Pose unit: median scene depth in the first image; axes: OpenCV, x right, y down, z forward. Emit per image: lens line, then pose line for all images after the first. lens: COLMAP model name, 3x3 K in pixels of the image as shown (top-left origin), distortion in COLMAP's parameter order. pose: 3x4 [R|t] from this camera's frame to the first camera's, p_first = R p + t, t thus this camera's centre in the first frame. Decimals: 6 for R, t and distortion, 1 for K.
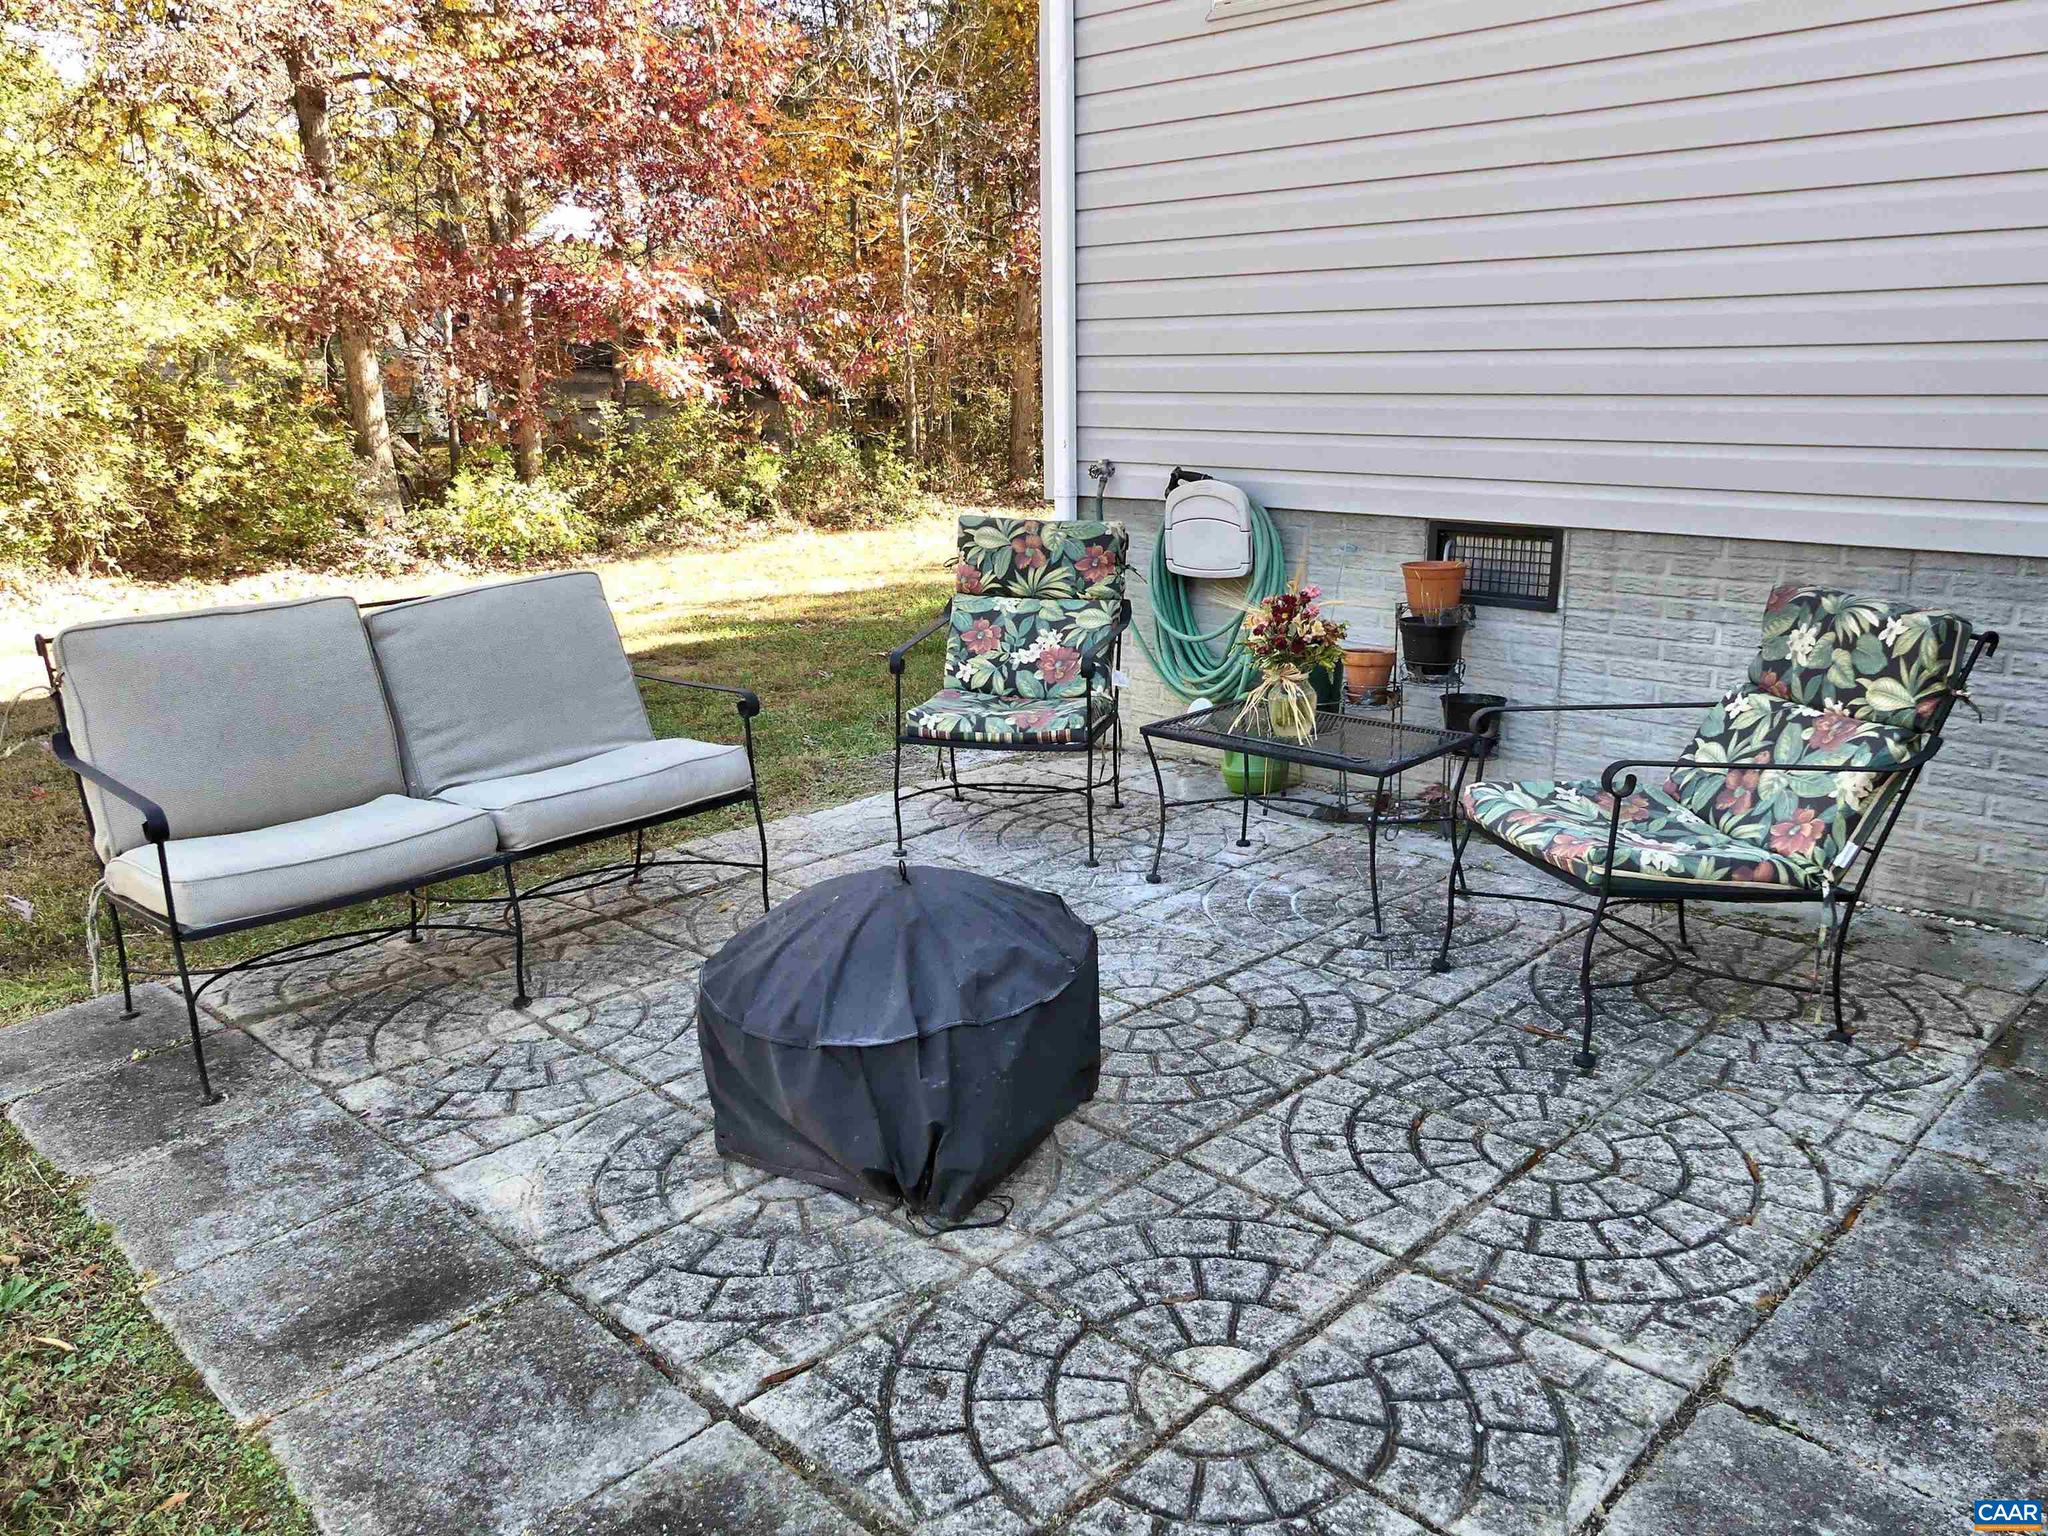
lens RADIAL K [[1523.4, 0, 1026.0], [0, 1523.4, 833.7], [0, 0, 1]] dist [-0.000310, 0.002517]
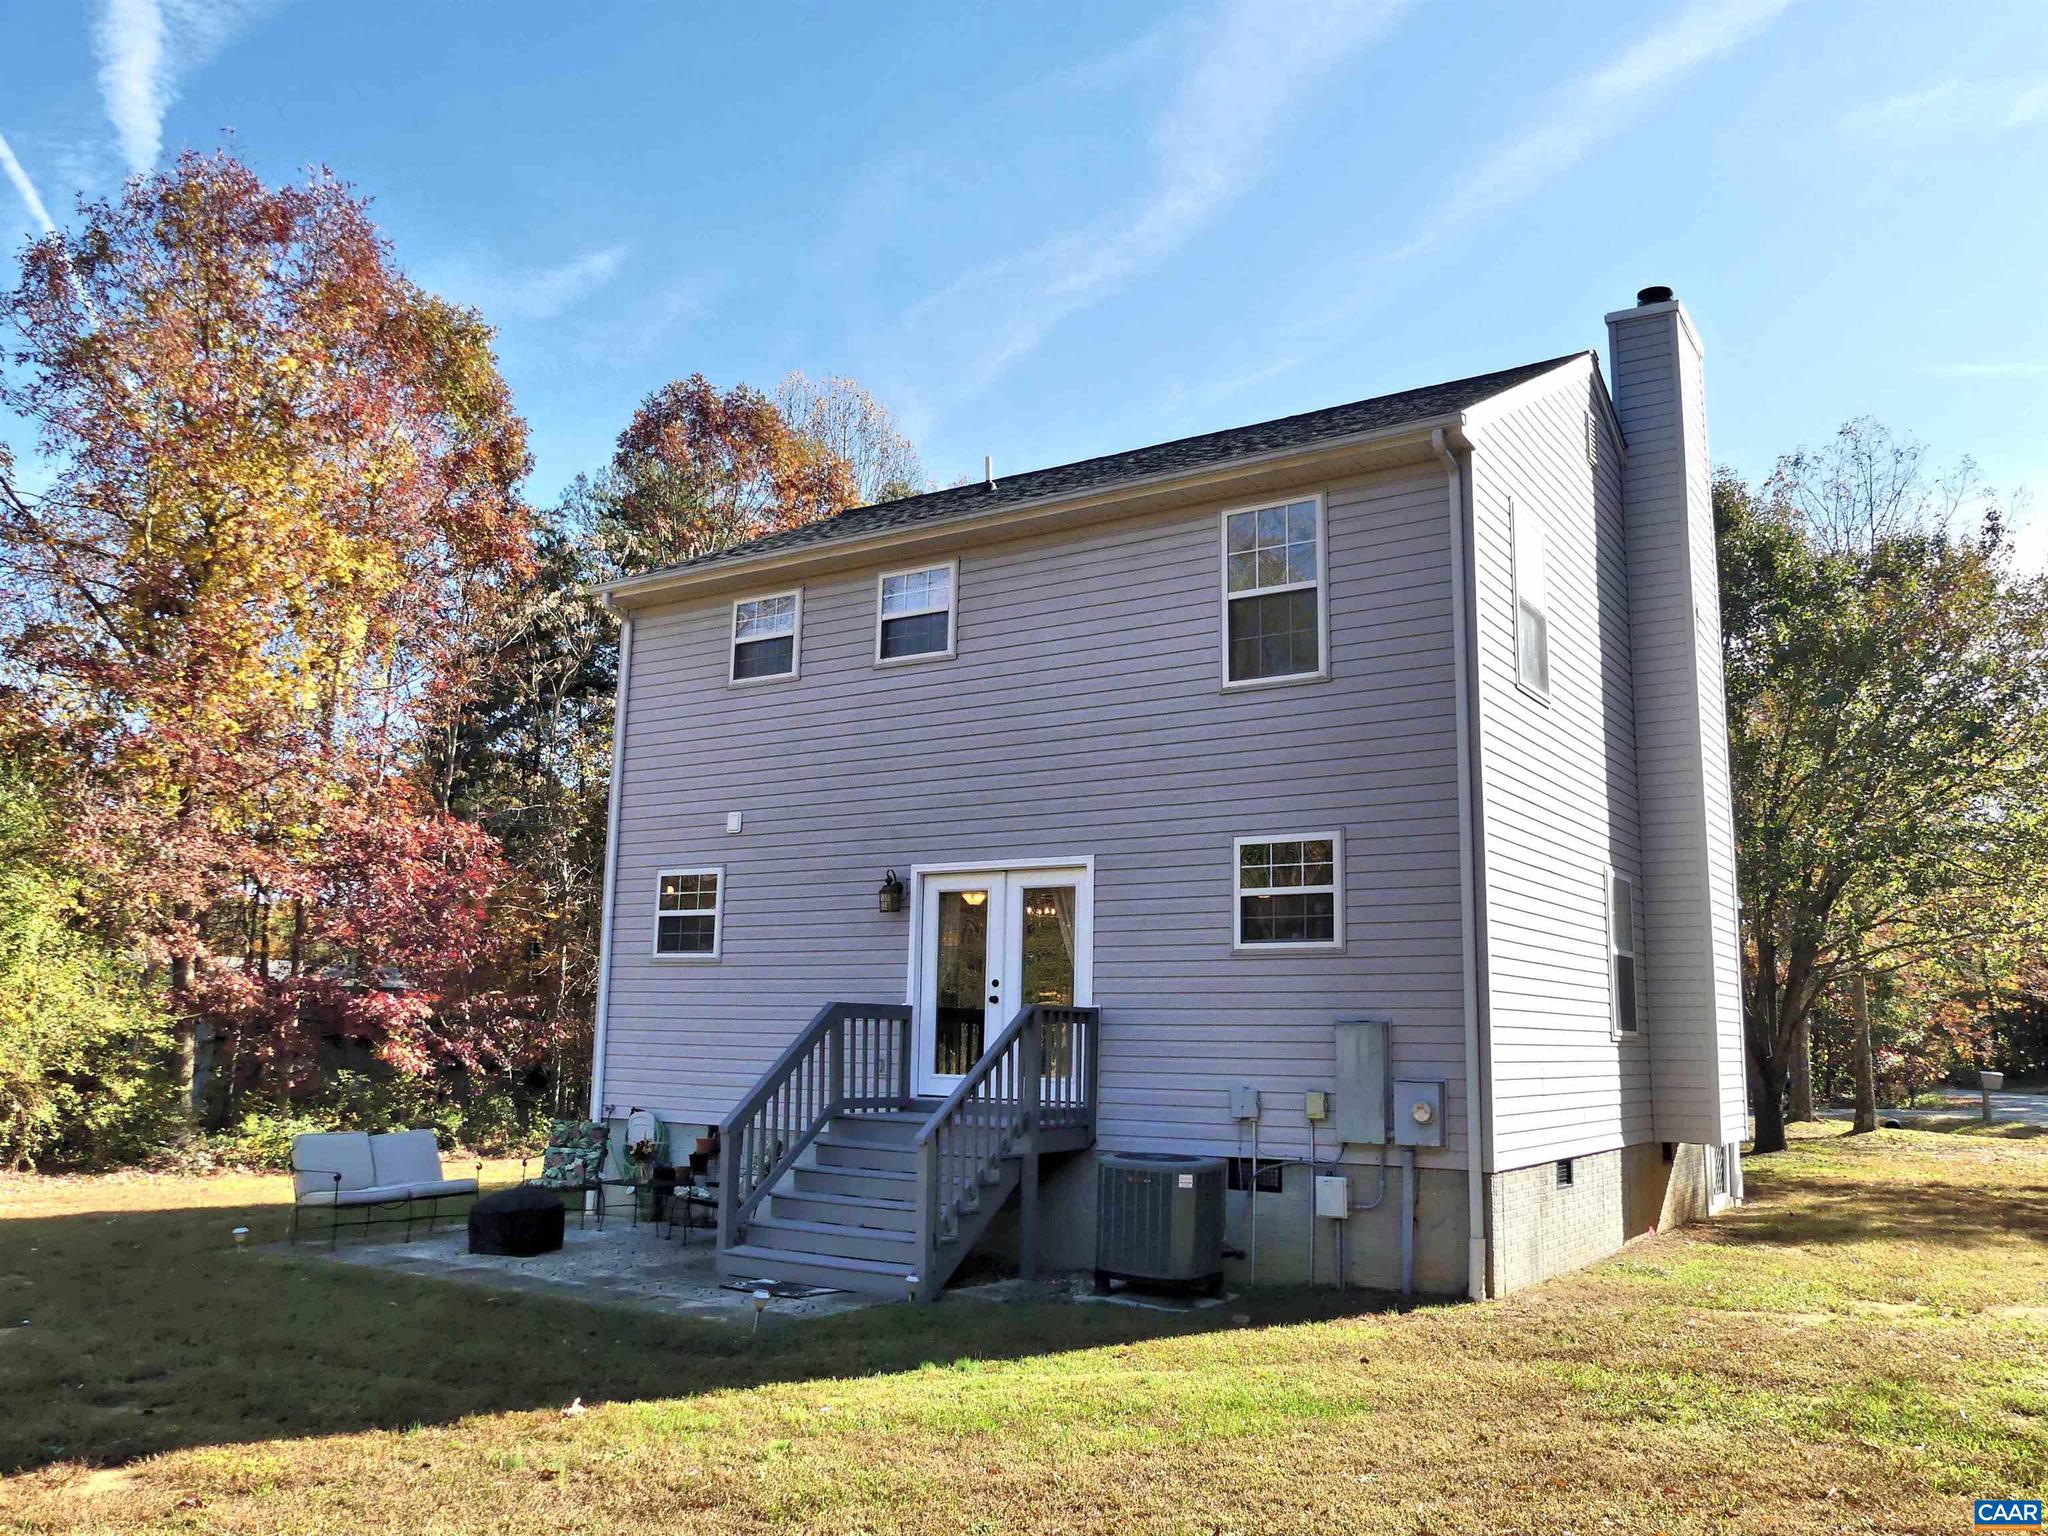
lens RADIAL K [[1611.0, 0, 1024.0], [0, 1611.0, 768.0], [0, 0, 1]] dist [-0.041206, 0.005100]
pose [[0.980658, 0.060583, 0.186115, 0.079772], [0.029675, 0.893877, -0.447329, 0.203487], [-0.193464, 0.444200, 0.874790, -0.749132]]
